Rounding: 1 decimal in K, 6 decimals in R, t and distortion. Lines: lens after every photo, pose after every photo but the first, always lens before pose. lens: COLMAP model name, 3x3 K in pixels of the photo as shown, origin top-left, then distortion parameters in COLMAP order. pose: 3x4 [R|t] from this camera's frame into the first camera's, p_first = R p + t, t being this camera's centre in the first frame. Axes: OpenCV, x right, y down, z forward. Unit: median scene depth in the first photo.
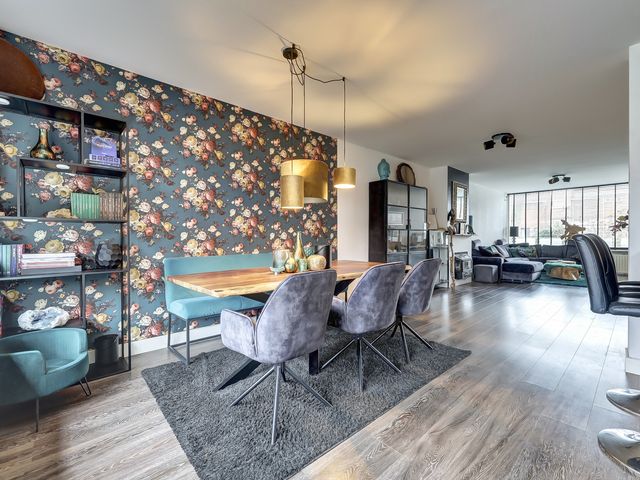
lens RADIAL K [[288.7, 0, 321.1], [0, 288.7, 238.1], [0, 0, 1]] dist [0.001995, -0.000289]
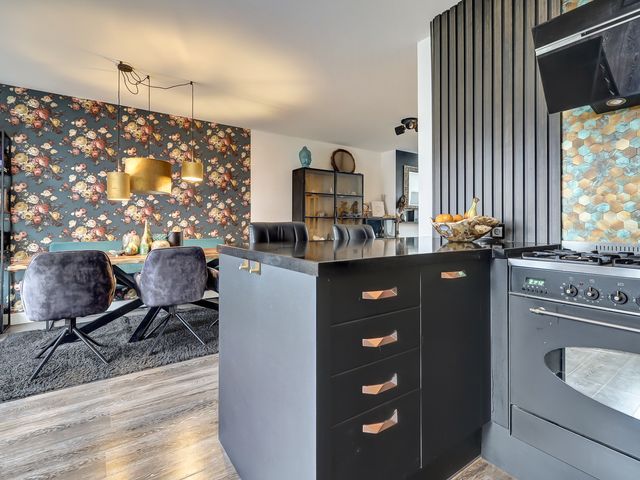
lens RADIAL K [[319.6, 0, 318.1], [0, 319.6, 222.2], [0, 0, 1]] dist [-0.000611, 0.001800]
pose [[0.991995, -0.001397, -0.126268, 0.509543], [-0.000461, 0.999892, -0.014688, 0.003740], [0.126275, 0.014629, 0.991887, -0.107932]]
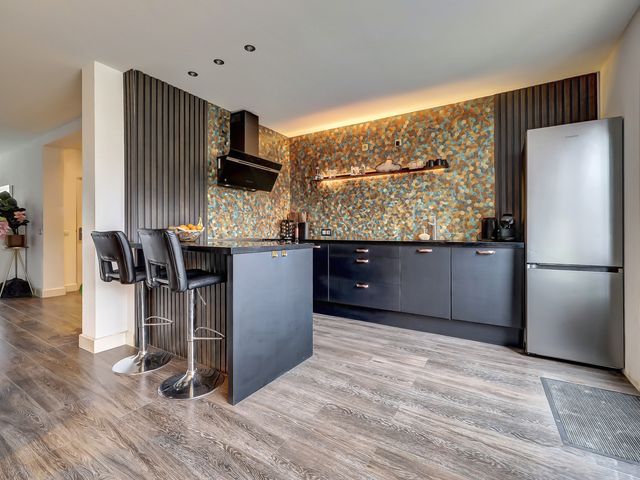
lens RADIAL K [[288.7, 0, 322.0], [0, 288.7, 233.5], [0, 0, 1]] dist [0.001995, -0.000289]
pose [[-0.278092, -0.000395, 0.960554, -0.146612], [0.005594, 0.999982, 0.002031, 0.006944], [-0.960538, 0.005938, -0.278084, 0.281514]]
